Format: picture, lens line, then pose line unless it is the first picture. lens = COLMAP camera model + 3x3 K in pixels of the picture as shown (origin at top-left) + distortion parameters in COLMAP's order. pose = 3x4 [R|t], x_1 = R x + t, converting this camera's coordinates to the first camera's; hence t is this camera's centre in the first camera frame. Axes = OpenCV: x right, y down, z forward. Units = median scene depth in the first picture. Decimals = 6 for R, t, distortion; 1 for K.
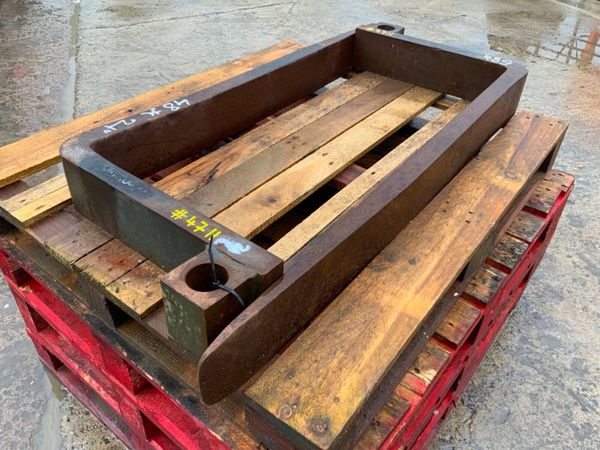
lens RADIAL K [[494.3, 0, 301.3], [0, 494.3, 228.4], [0, 0, 1]] dist [0.102586, -0.217596]
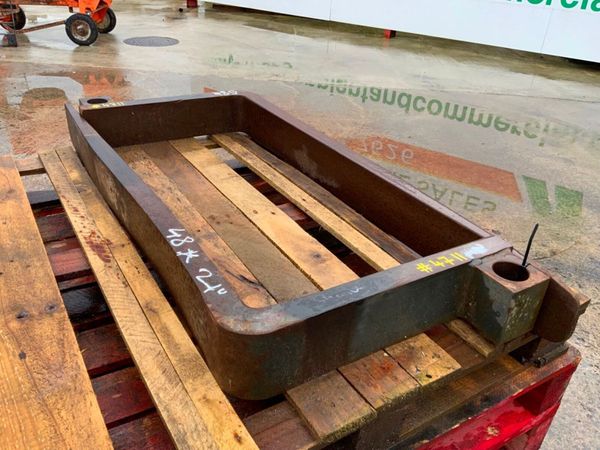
lens RADIAL K [[494.3, 0, 301.3], [0, 494.3, 228.4], [0, 0, 1]] dist [0.102586, -0.217596]
pose [[0.355872, -0.486141, 0.798137, -0.781664], [0.539818, 0.804089, 0.249073, -0.341997], [-0.762858, 0.342210, 0.548580, 0.411289]]
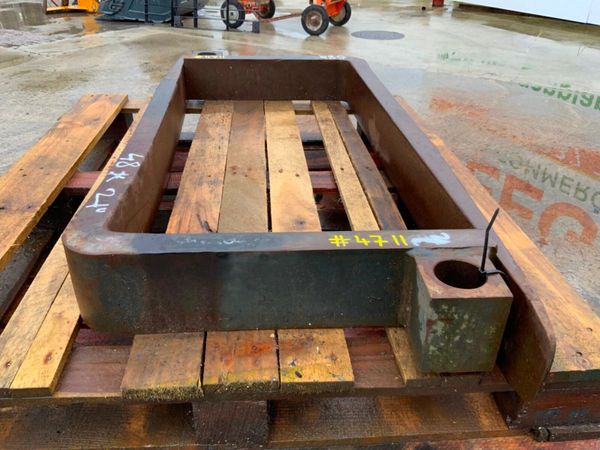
lens RADIAL K [[494.3, 0, 301.3], [0, 494.3, 228.4], [0, 0, 1]] dist [0.102586, -0.217596]
pose [[0.748940, -0.359461, 0.556666, -0.503824], [0.416408, 0.908788, 0.026603, -0.064562], [-0.515454, 0.211876, 0.830310, 0.250789]]
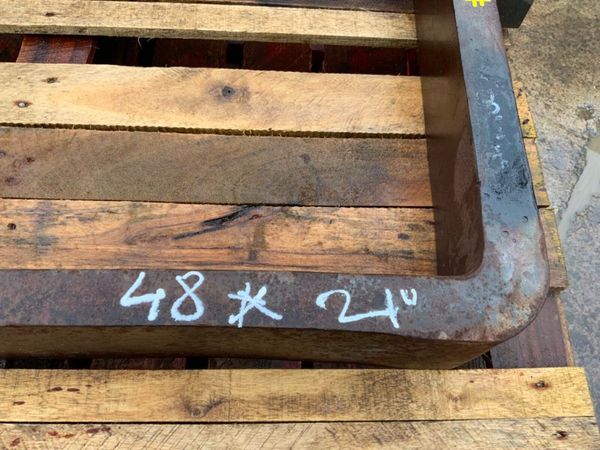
lens RADIAL K [[494.3, 0, 301.3], [0, 494.3, 228.4], [0, 0, 1]] dist [0.102586, -0.217596]
pose [[-0.604304, -0.749451, 0.270444, -0.351842], [0.429014, -0.020045, 0.903076, -0.496640], [-0.671390, 0.661756, 0.333638, 0.783739]]
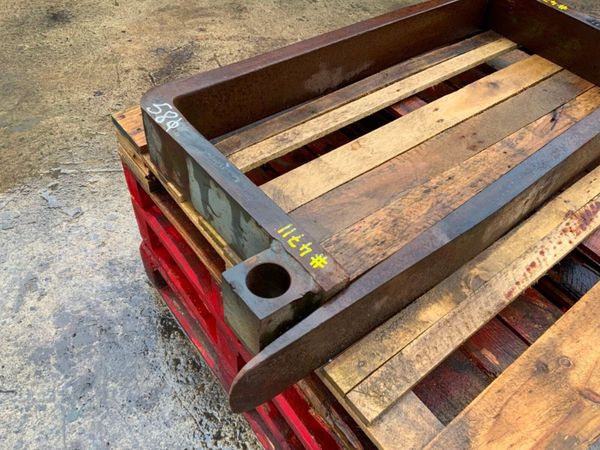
lens RADIAL K [[494.3, 0, 301.3], [0, 494.3, 228.4], [0, 0, 1]] dist [0.102586, -0.217596]
pose [[-0.963810, -0.246266, 0.102095, 0.162968], [0.081925, 0.090830, 0.992491, -1.142316], [-0.253690, 0.964937, -0.067368, 1.400746]]
